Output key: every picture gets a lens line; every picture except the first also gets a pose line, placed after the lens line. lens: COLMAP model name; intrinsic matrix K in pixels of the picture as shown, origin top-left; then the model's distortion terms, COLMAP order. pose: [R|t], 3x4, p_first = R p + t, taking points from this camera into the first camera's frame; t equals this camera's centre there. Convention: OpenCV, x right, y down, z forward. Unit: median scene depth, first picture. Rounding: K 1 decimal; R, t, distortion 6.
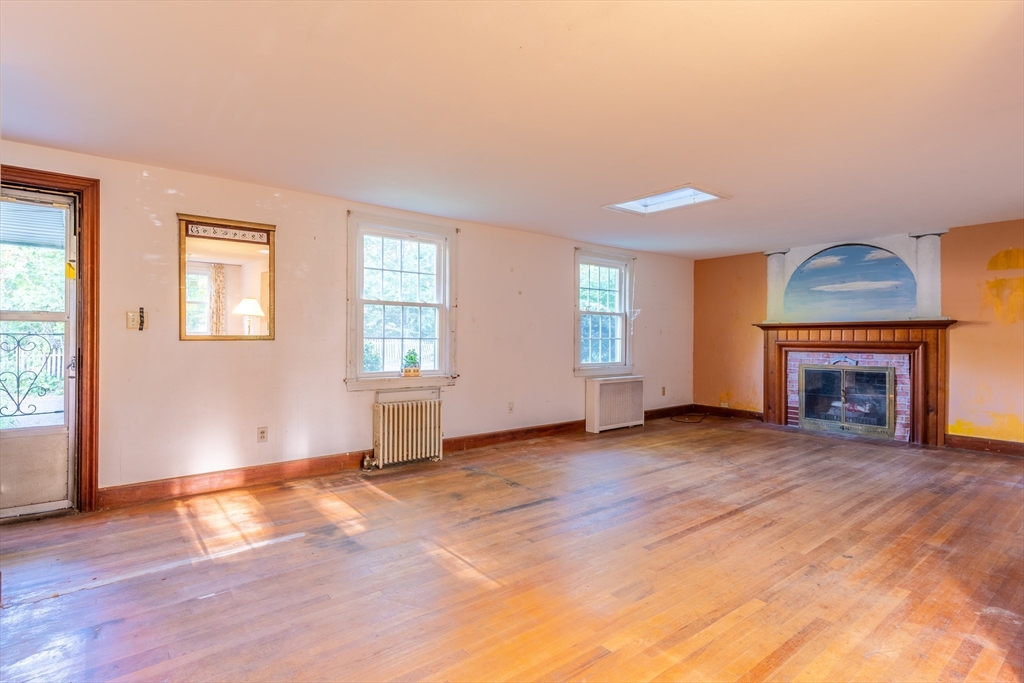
lens RADIAL K [[507.7, 0, 512.0], [0, 507.7, 341.5], [0, 0, 1]] dist [0.003739, 0.000730]
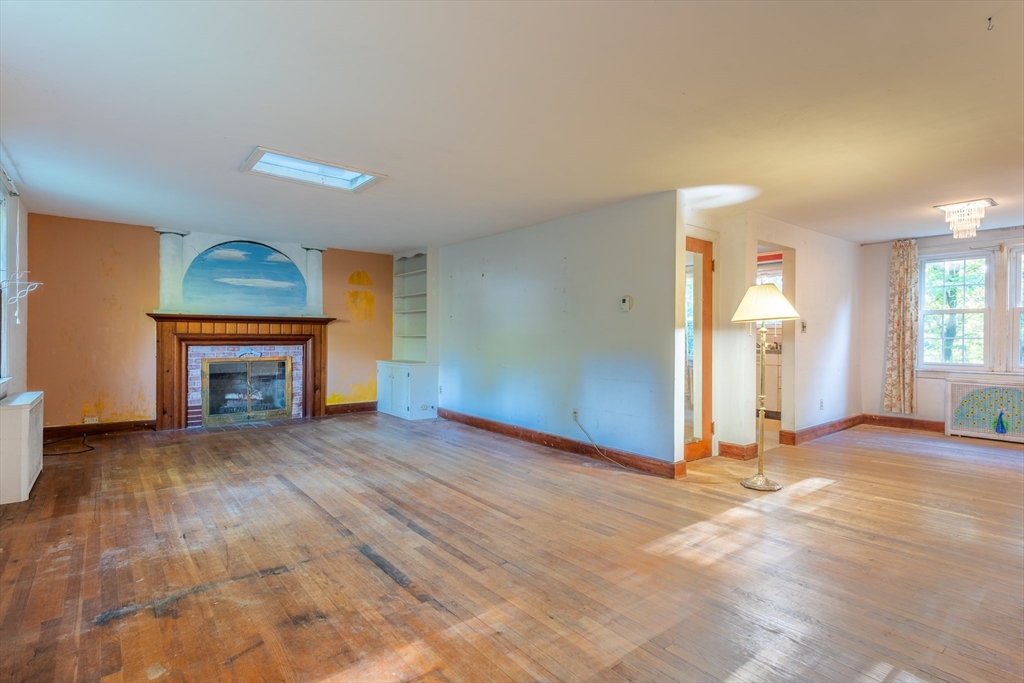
lens RADIAL K [[507.7, 0, 512.0], [0, 507.7, 341.5], [0, 0, 1]] dist [0.003739, 0.000730]
pose [[-0.010441, -0.016616, 0.999807, -0.426899], [0.000879, 0.999861, 0.016626, -0.002889], [-0.999945, 0.001053, -0.010425, 0.508908]]
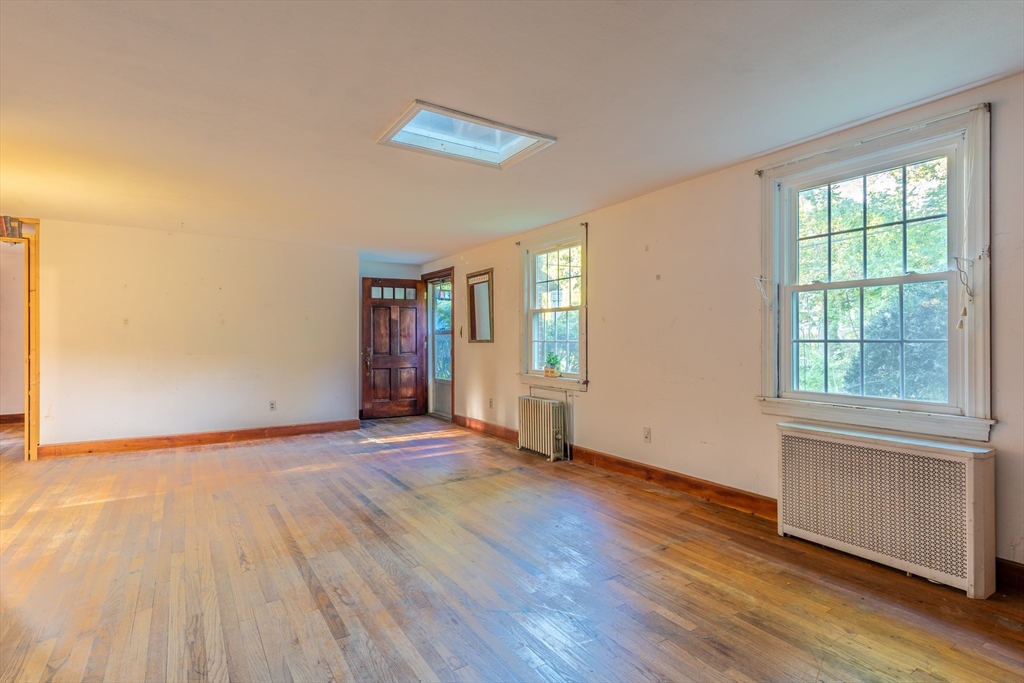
lens RADIAL K [[507.7, 0, 512.0], [0, 507.7, 341.5], [0, 0, 1]] dist [0.003739, 0.000730]
pose [[-0.088568, -0.001060, -0.996070, 0.733426], [-0.008689, 0.999962, -0.000292, -0.003740], [0.996032, 0.008629, -0.088574, 0.847523]]
